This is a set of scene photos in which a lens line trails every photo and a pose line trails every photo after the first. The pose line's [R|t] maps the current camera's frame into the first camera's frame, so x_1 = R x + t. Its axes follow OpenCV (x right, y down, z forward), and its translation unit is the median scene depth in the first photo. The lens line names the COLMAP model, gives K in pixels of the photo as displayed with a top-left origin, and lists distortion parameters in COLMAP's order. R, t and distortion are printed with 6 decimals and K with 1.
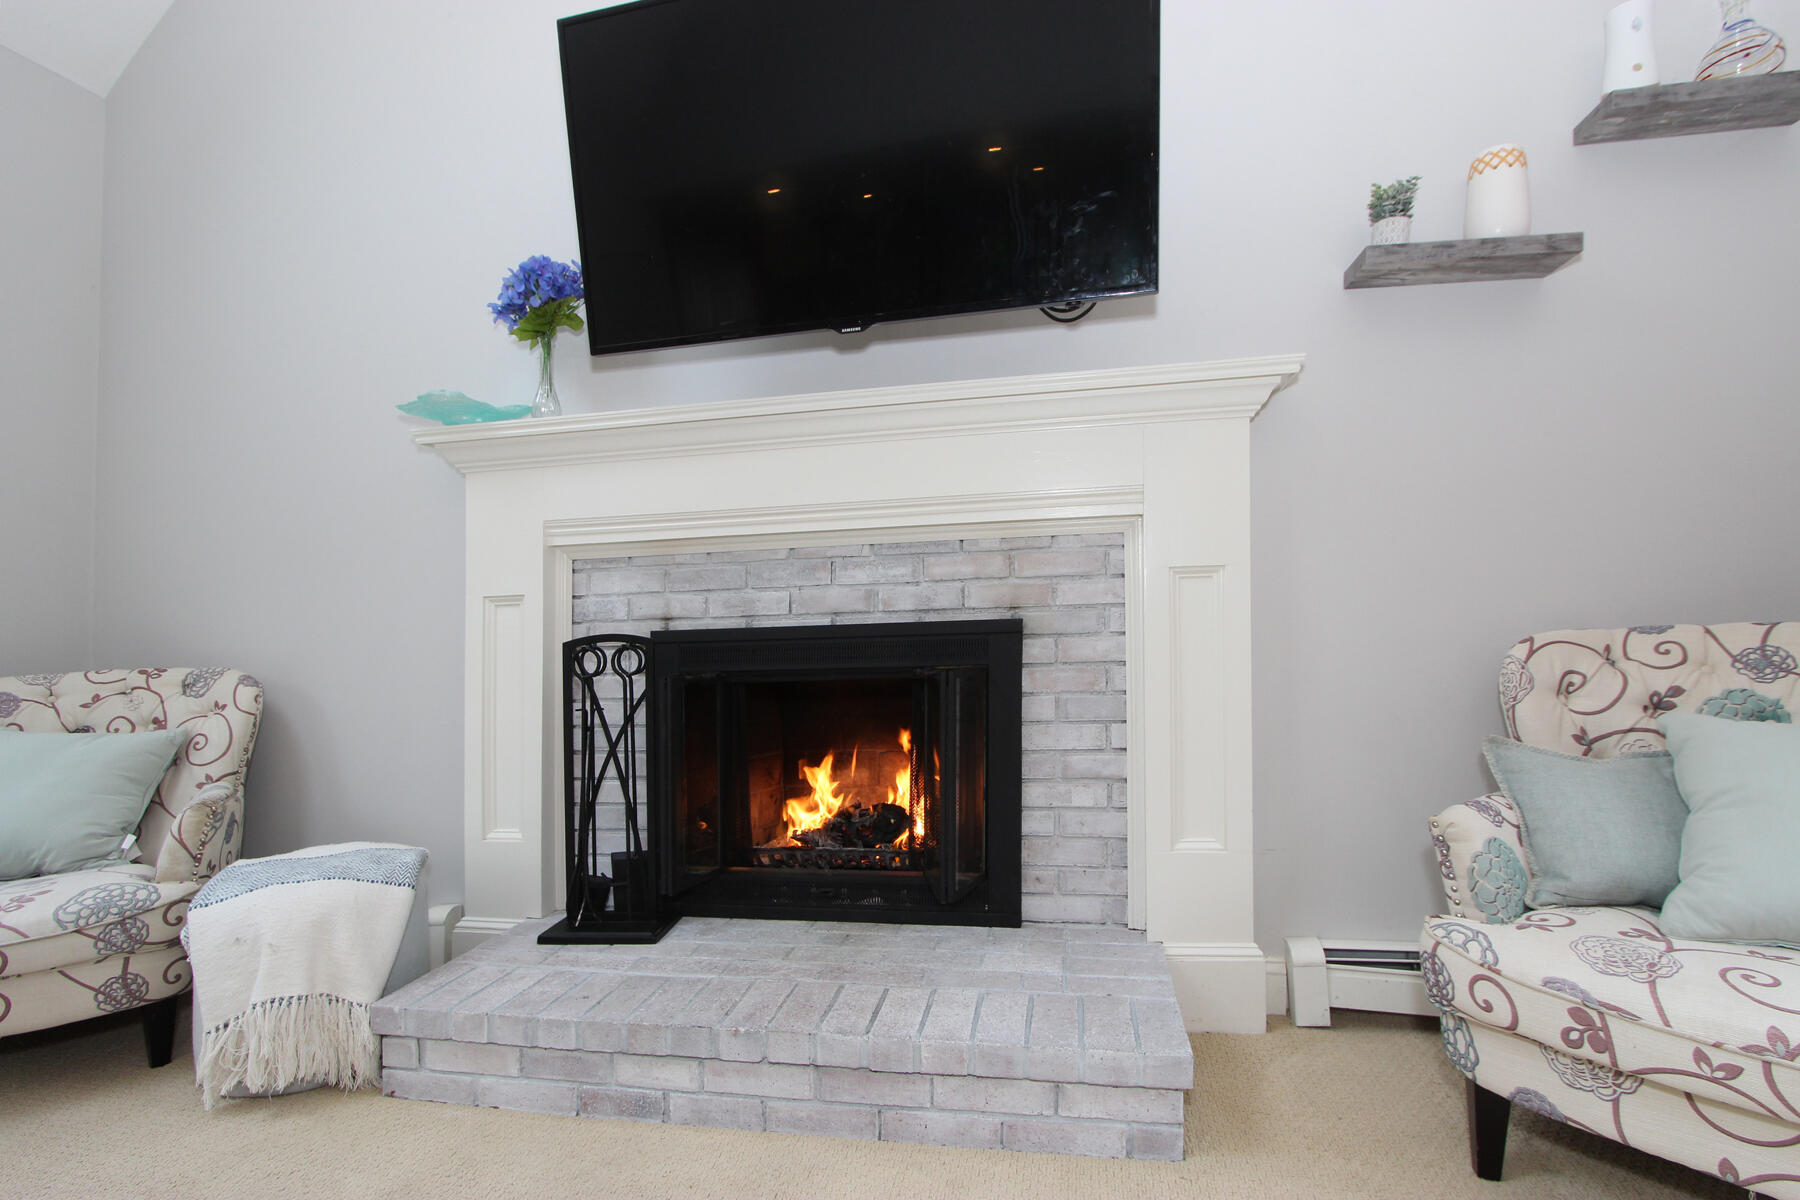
lens RADIAL K [[831.7, 0, 899.3], [0, 831.7, 622.5], [0, 0, 1]] dist [-0.016600, 0.000085]
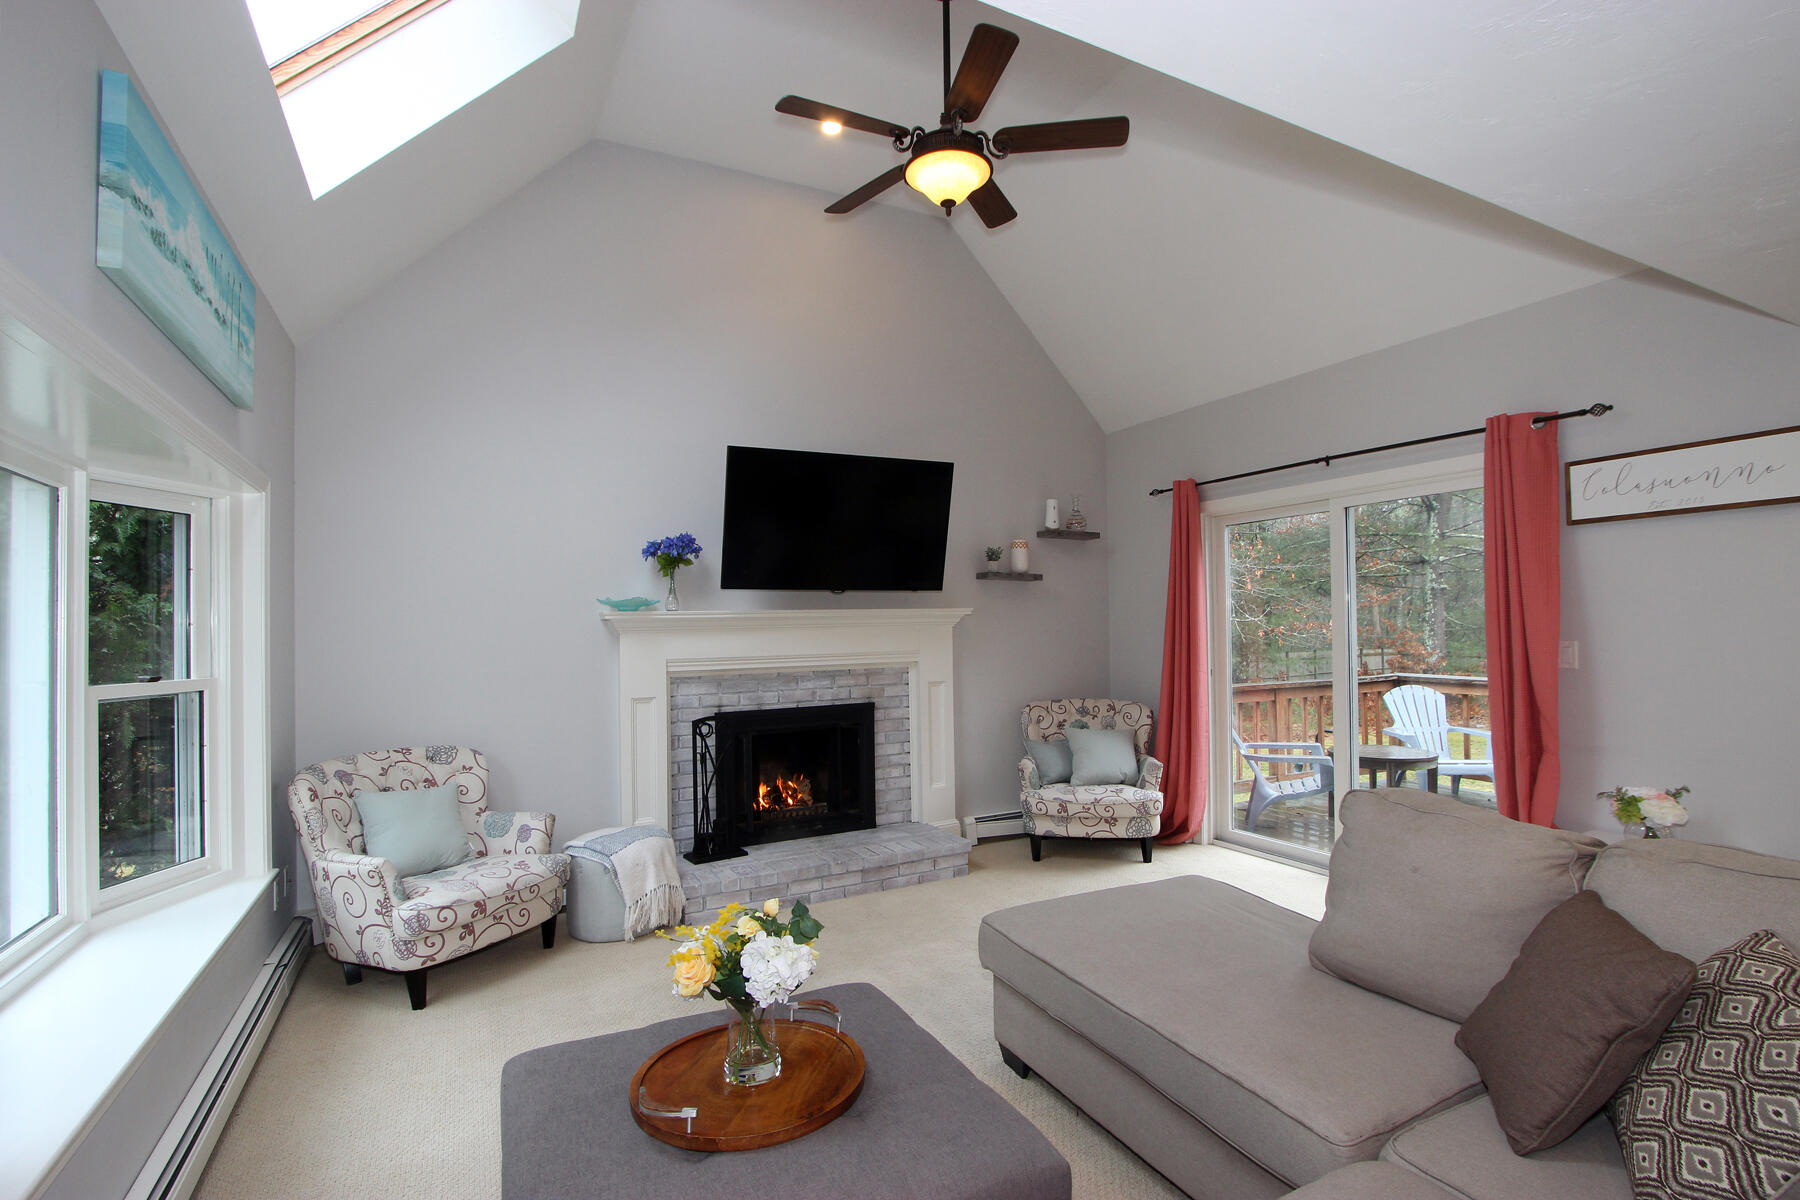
lens RADIAL K [[831.7, 0, 899.3], [0, 831.7, 622.5], [0, 0, 1]] dist [-0.016600, 0.000085]
pose [[0.789433, 0.022297, 0.613432, -1.445192], [-0.003299, 0.999480, -0.032083, -0.178776], [-0.613828, 0.023304, 0.789095, -1.094807]]
